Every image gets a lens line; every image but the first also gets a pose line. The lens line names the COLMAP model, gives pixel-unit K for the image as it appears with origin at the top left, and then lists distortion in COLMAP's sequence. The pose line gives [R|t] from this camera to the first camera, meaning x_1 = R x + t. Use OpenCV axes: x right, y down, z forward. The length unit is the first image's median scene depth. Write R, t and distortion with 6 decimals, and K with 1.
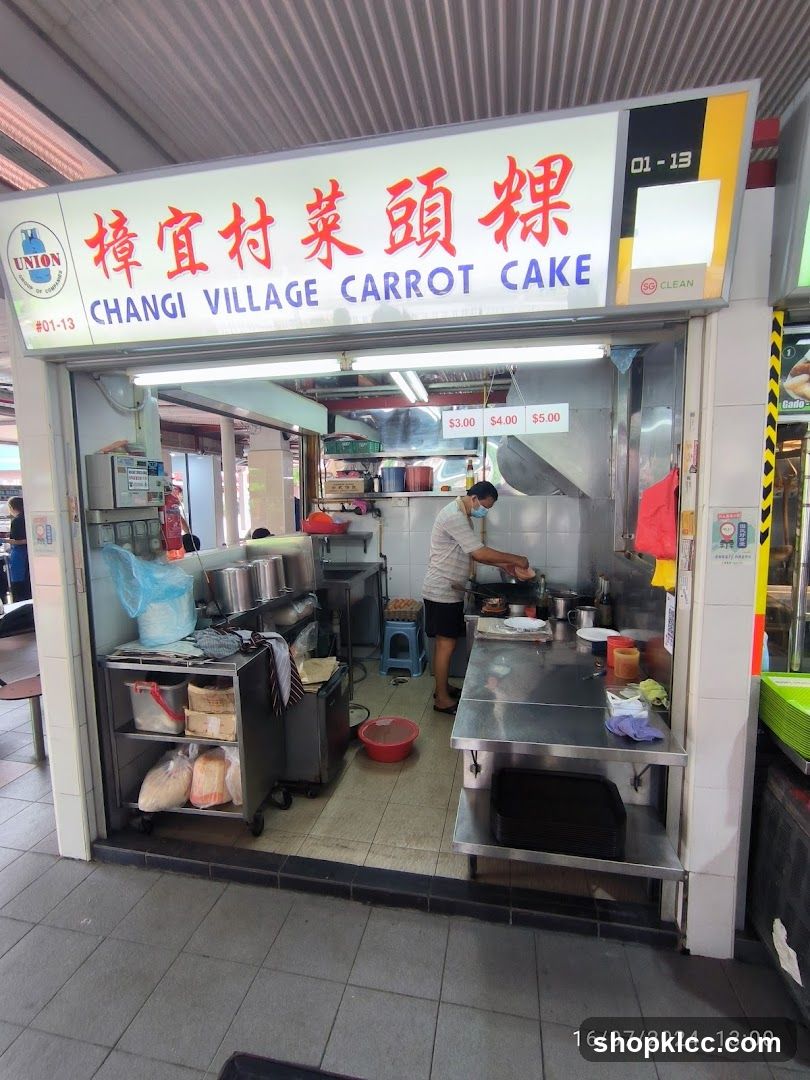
lens RADIAL K [[490.7, 0, 392.2], [0, 490.7, 540.6], [0, 0, 1]] dist [-0.002143, 0.000960]
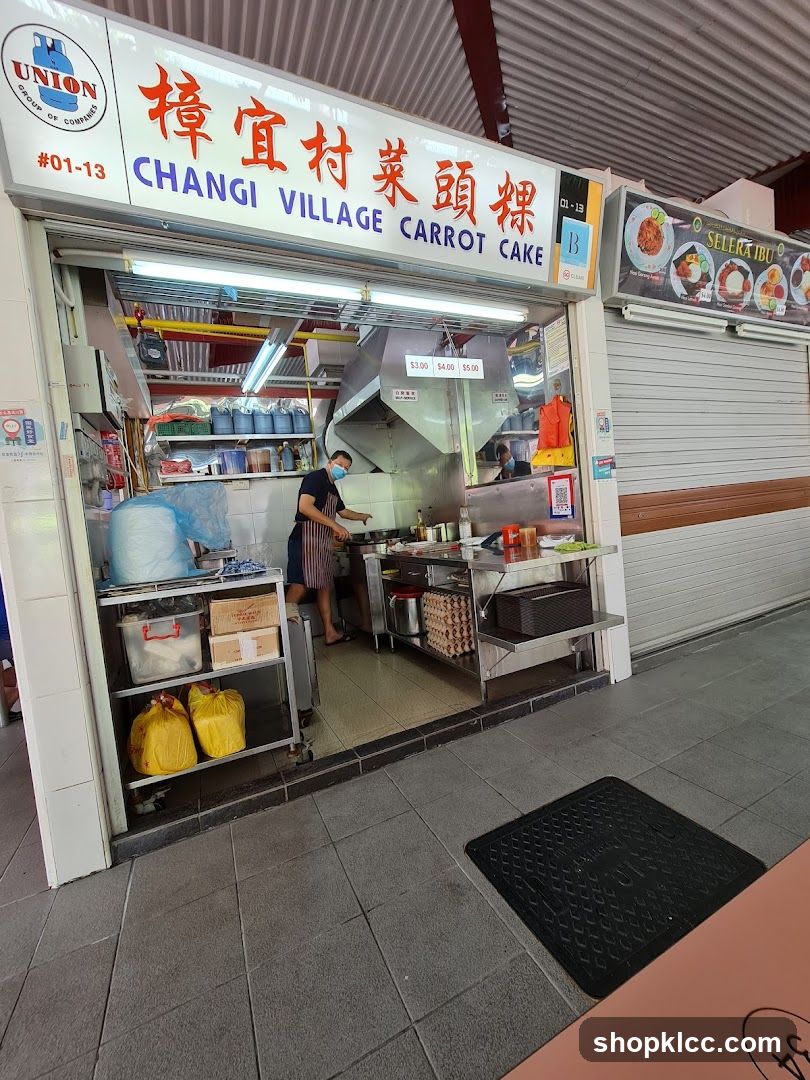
lens RADIAL K [[450.6, 0, 409.0], [0, 450.6, 538.1], [0, 0, 1]] dist [-0.002528, 0.004179]
pose [[0.795148, -0.093767, 0.599122, -0.883764], [0.146098, 0.988493, -0.039193, 0.352130], [-0.588553, 0.118695, 0.799698, 0.144668]]
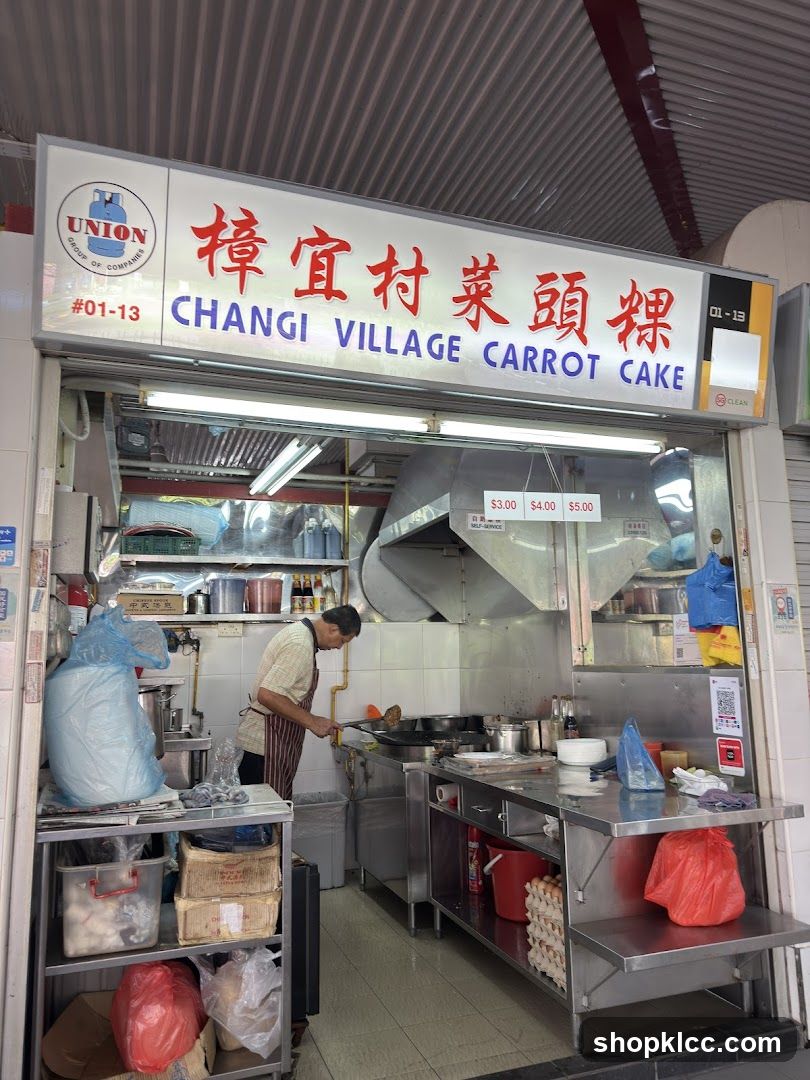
lens RADIAL K [[778.6, 0, 410.3], [0, 778.6, 541.8], [0, 0, 1]] dist [0.104975, -0.151460]
pose [[0.858679, 0.079588, 0.506297, -1.019326], [0.054983, 0.967863, -0.245394, 0.244275], [-0.509556, 0.238553, 0.826707, -0.142609]]
